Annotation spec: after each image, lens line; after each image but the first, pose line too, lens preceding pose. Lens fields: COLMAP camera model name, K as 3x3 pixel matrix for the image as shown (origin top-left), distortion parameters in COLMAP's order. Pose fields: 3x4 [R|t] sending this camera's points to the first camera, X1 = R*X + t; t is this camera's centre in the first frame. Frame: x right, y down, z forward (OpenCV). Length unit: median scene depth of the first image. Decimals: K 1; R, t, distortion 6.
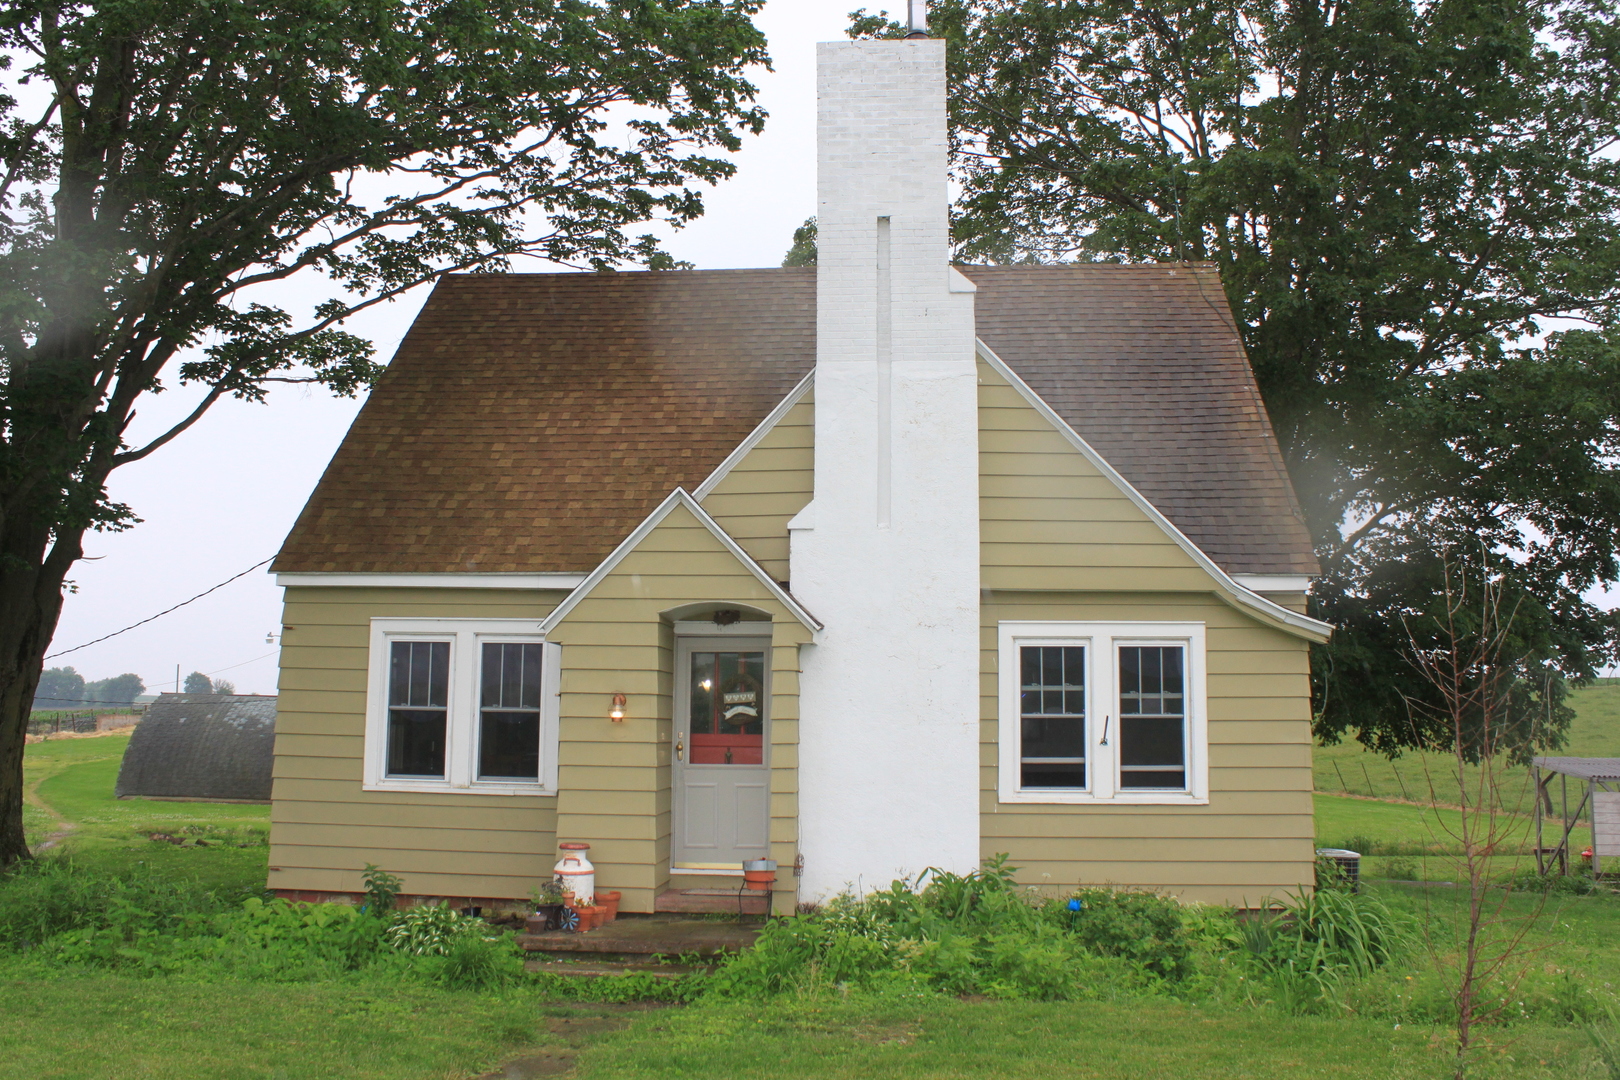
lens RADIAL K [[1502.9, 0, 809.7], [0, 1502.9, 525.6], [0, 0, 1]] dist [-0.156506, 0.014753]
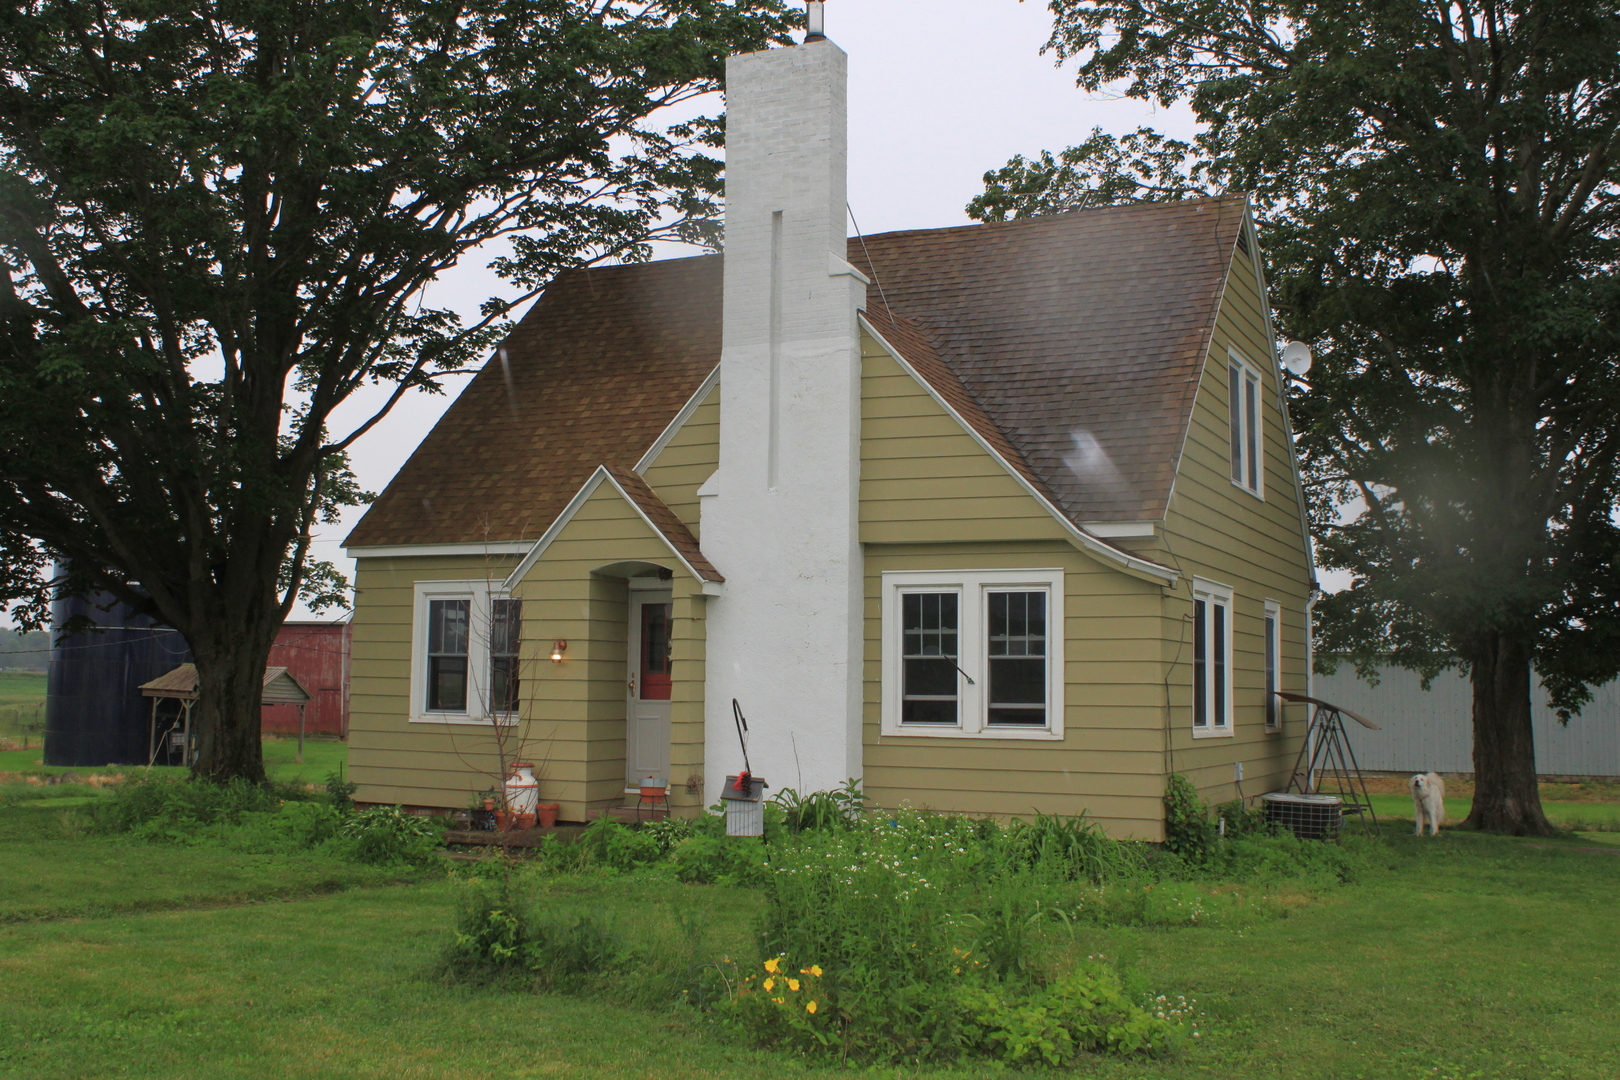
lens RADIAL K [[1723.2, 0, 810.0], [0, 1723.2, 540.0], [0, 0, 1]] dist [-0.173991, -0.005821]
pose [[0.930922, -0.031046, -0.363897, 0.541903], [0.048064, 0.998129, 0.037799, -0.009716], [0.362043, -0.052679, 0.930672, -0.197933]]
